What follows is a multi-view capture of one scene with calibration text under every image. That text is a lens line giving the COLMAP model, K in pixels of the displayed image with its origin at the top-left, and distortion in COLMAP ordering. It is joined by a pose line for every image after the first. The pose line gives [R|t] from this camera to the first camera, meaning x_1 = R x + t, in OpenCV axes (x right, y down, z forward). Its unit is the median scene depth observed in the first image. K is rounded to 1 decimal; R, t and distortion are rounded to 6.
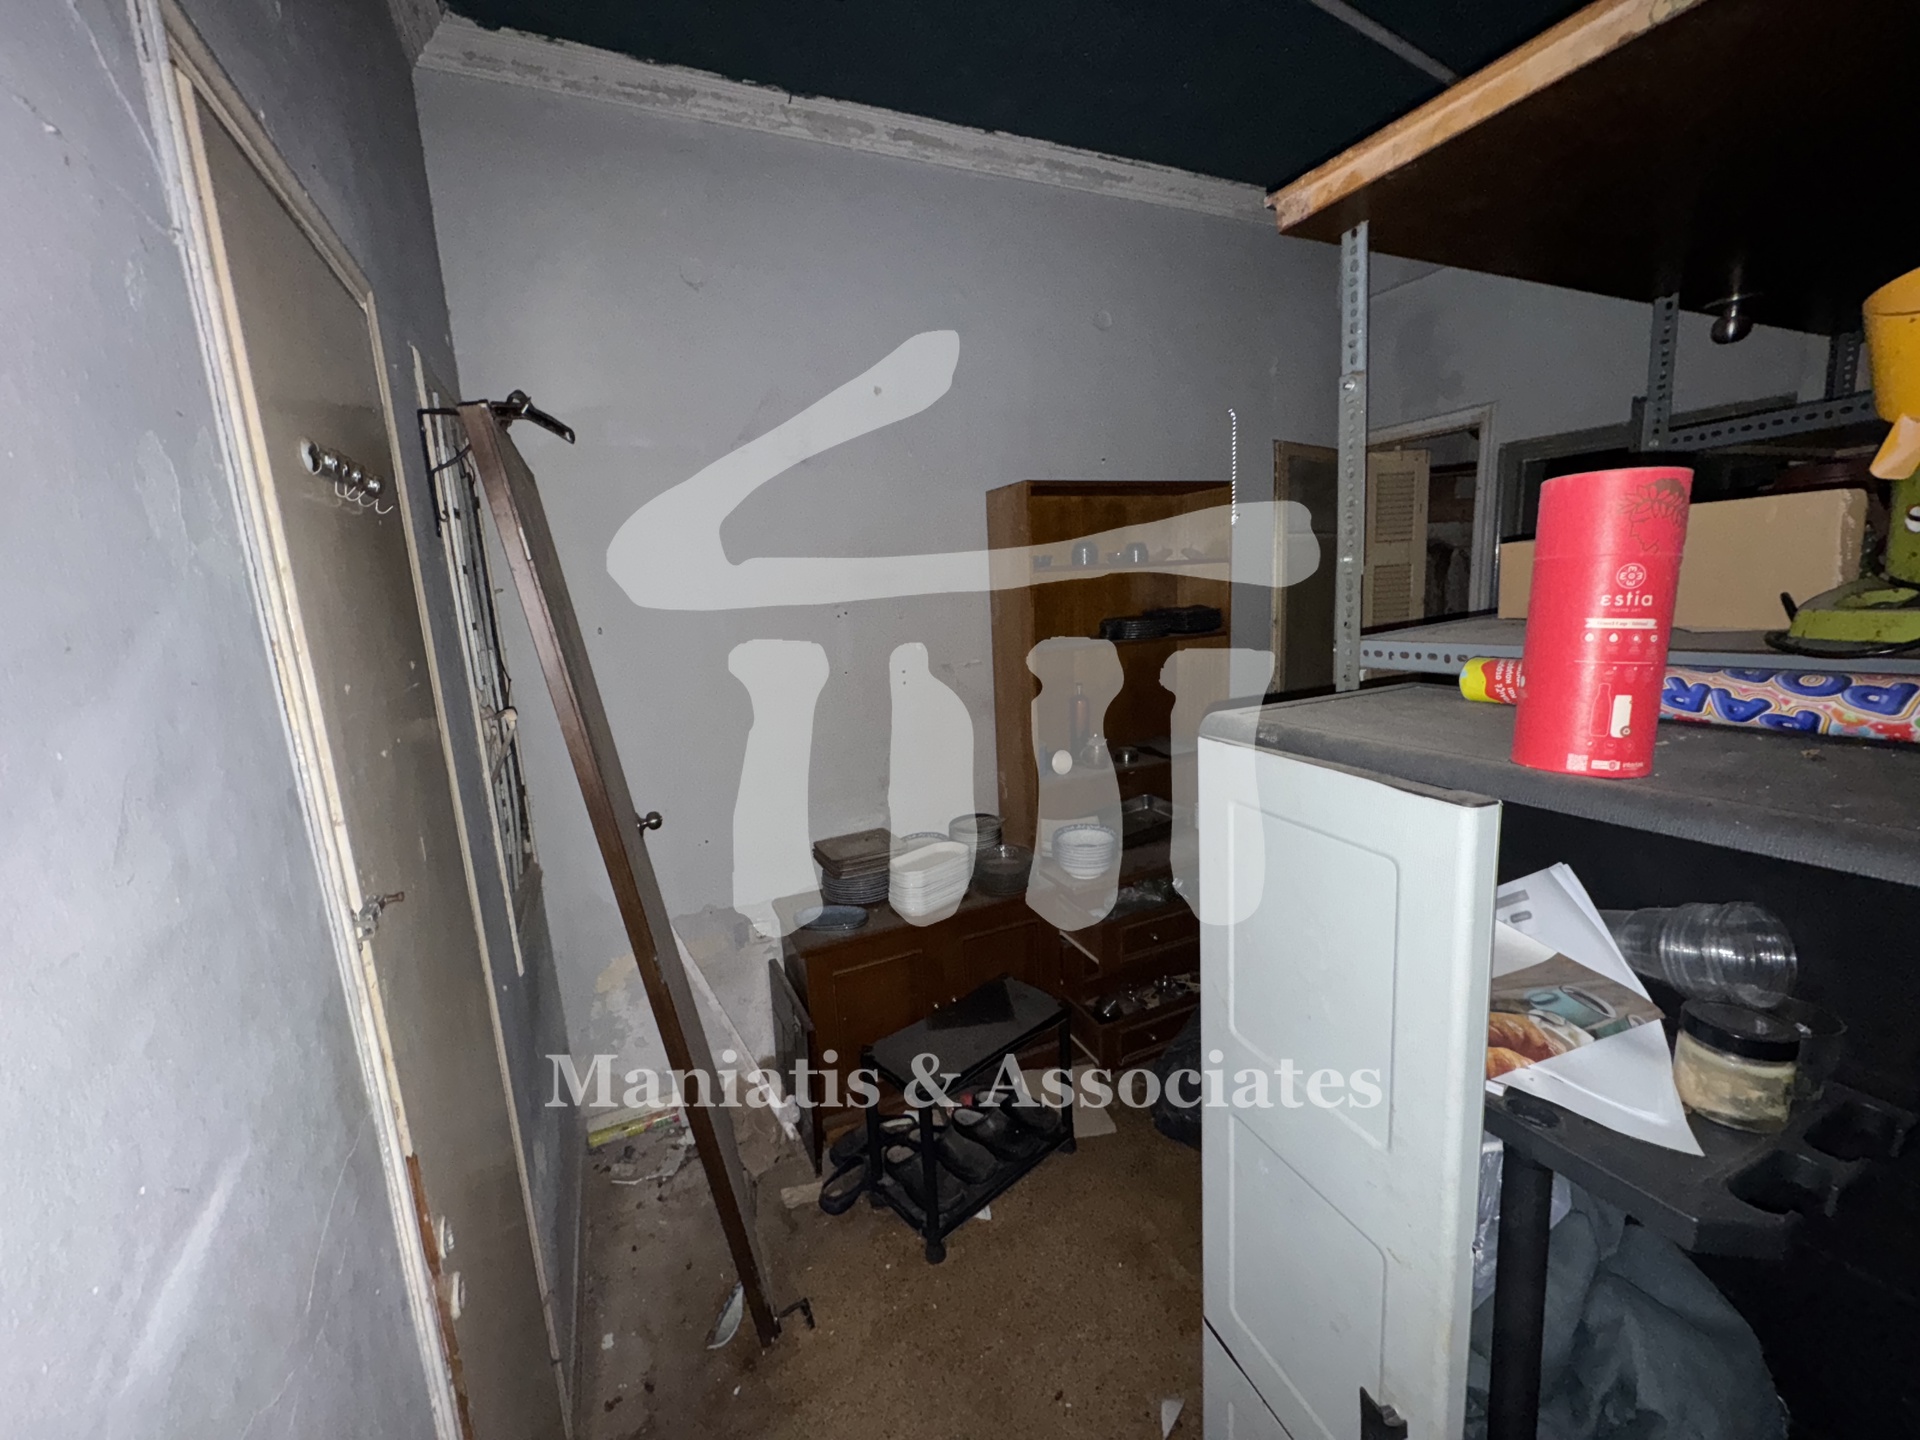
lens RADIAL K [[761.7, 0, 960.6], [0, 761.7, 718.3], [0, 0, 1]] dist [-0.001261, 0.000146]
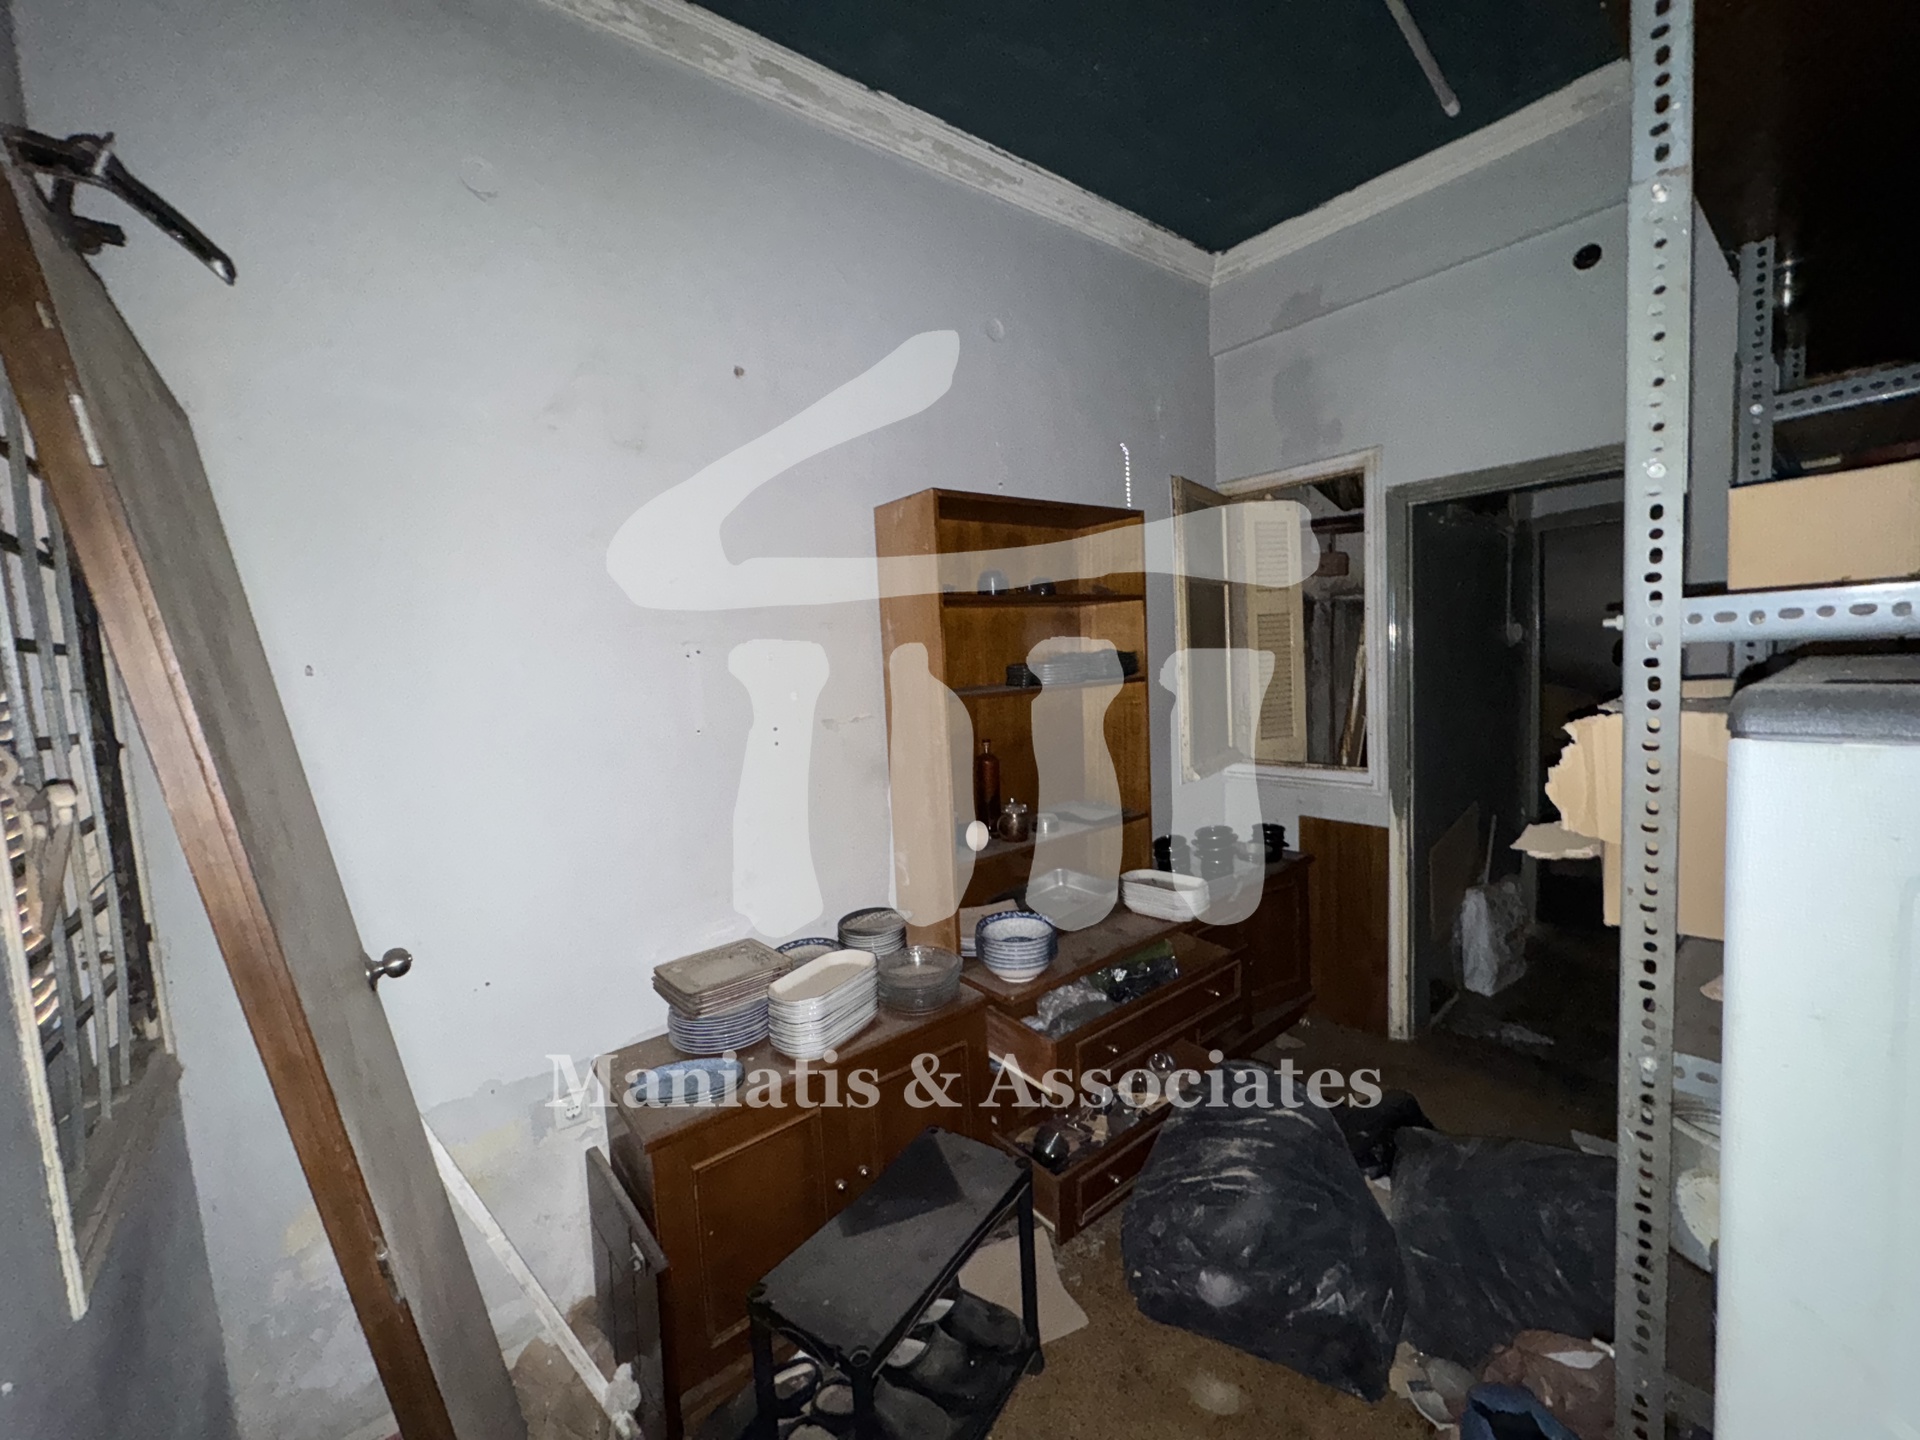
lens RADIAL K [[761.7, 0, 960.1], [0, 761.7, 718.9], [0, 0, 1]] dist [-0.001261, 0.000146]
pose [[0.971055, -0.020430, 0.237982, -0.079828], [0.044310, 0.994449, -0.095431, 0.011350], [-0.234712, 0.103213, 0.966570, 0.218149]]
